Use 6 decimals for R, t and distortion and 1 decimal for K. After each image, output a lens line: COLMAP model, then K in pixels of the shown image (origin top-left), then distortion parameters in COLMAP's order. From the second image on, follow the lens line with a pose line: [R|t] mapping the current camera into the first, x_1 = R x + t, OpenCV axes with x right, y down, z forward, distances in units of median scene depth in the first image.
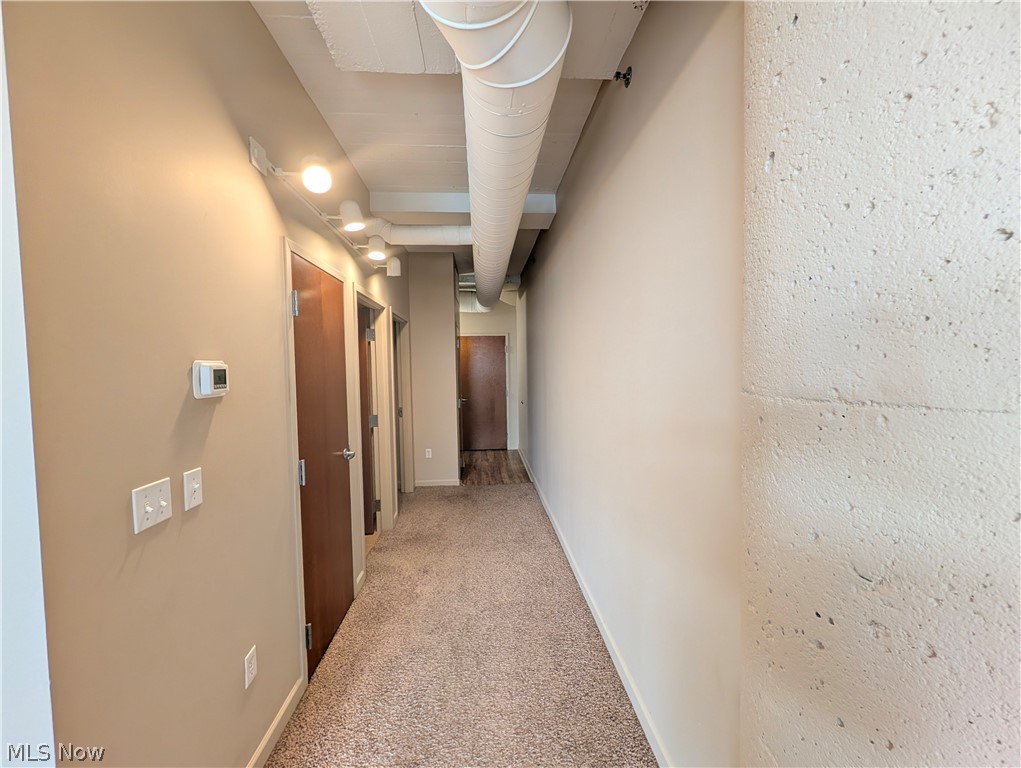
lens RADIAL K [[389.2, 0, 509.6], [0, 389.2, 383.0], [0, 0, 1]] dist [-0.009943, 0.000815]
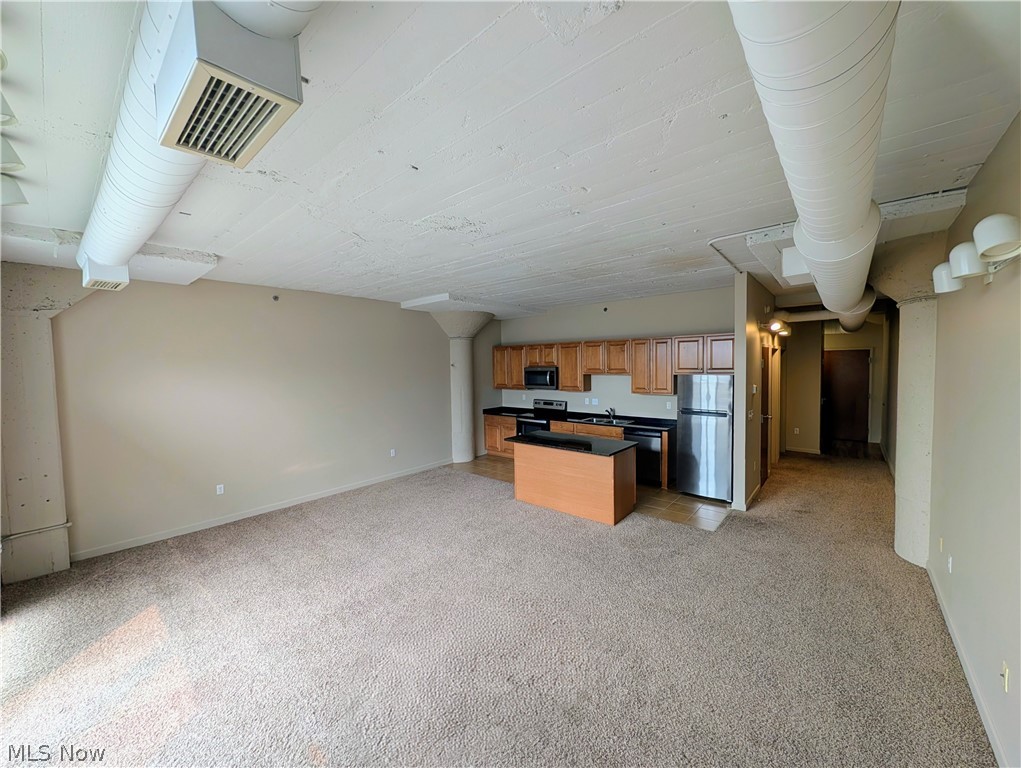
lens RADIAL K [[389.2, 0, 507.5], [0, 389.2, 383.0], [0, 0, 1]] dist [-0.009943, 0.000815]
pose [[0.698779, 0.035954, -0.714433, 0.069174], [-0.020268, 0.999330, 0.030468, -0.032025], [0.715050, -0.006810, 0.699040, -0.732501]]
